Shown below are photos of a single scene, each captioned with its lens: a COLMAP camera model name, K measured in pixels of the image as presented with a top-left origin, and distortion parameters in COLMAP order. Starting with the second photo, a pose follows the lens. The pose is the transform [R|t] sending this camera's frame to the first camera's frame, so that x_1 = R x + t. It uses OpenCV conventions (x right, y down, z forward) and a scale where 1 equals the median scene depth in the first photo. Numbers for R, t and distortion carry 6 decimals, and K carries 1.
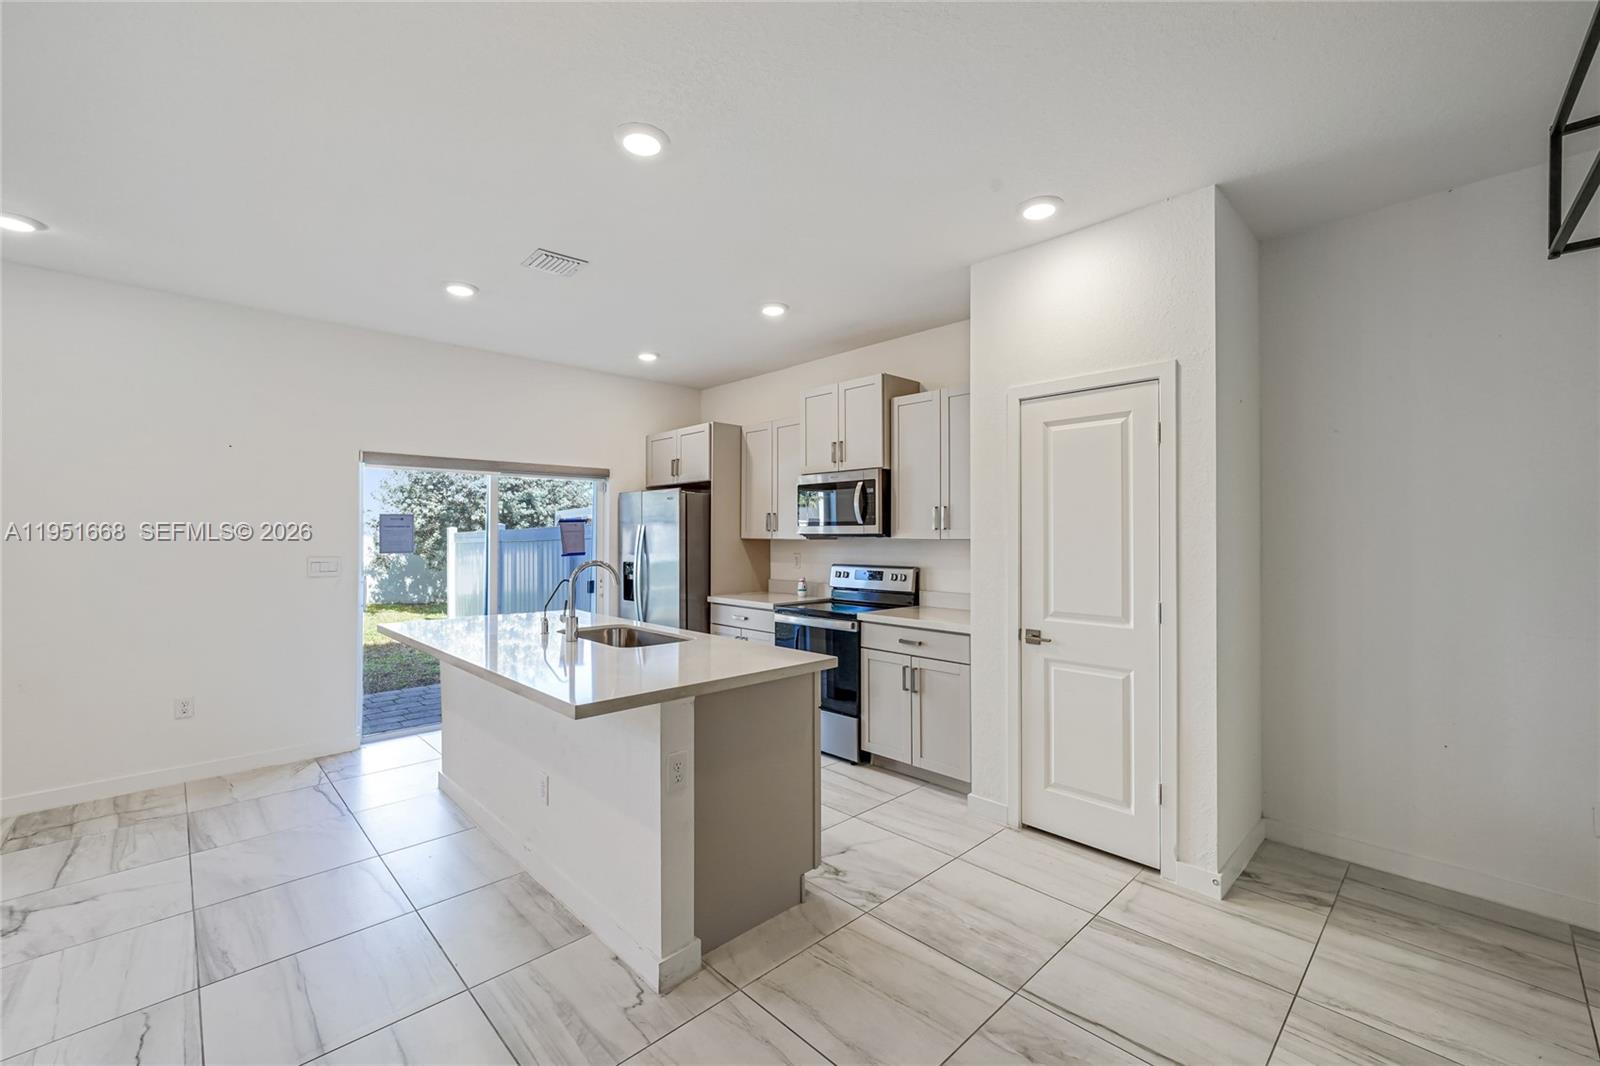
lens RADIAL K [[655.1, 0, 807.0], [0, 655.1, 530.8], [0, 0, 1]] dist [-0.004051, 0.001469]
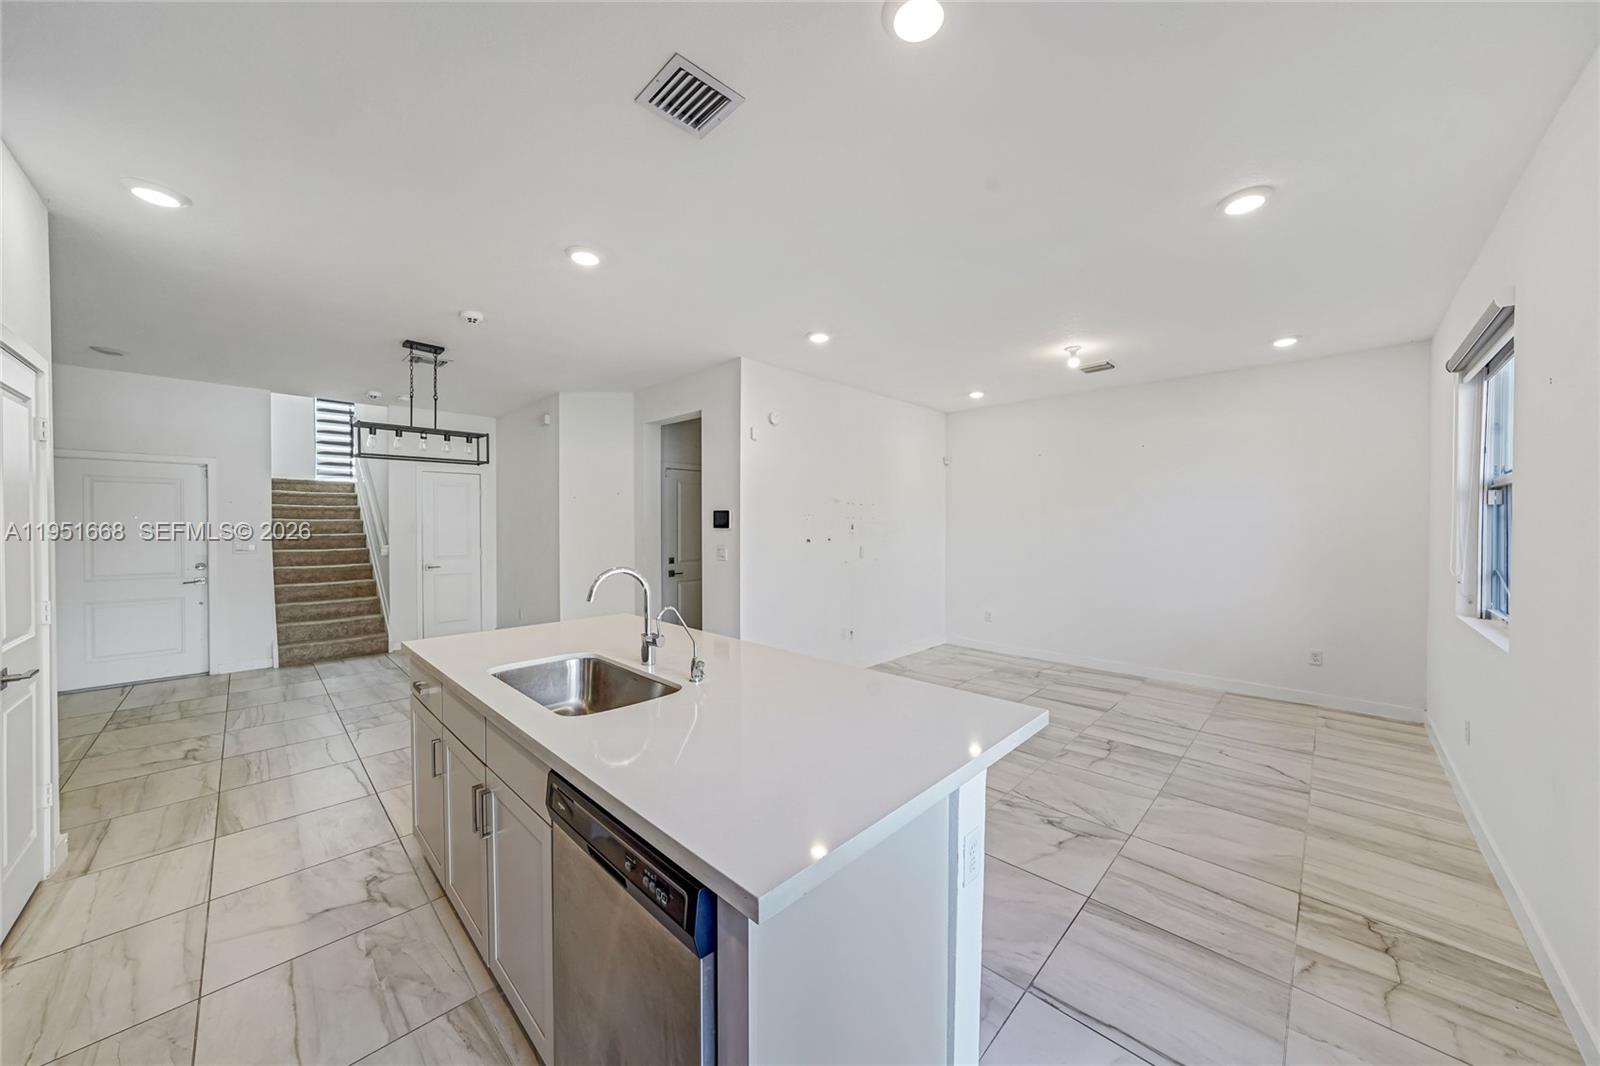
lens RADIAL K [[554.7, 0, 799.8], [0, 554.7, 530.2], [0, 0, 1]] dist [-0.009235, 0.000340]
pose [[-0.999813, -0.000221, -0.019358, -0.511949], [-0.000291, 0.999993, 0.003598, -0.000535], [0.019357, 0.003603, -0.999806, 1.628614]]
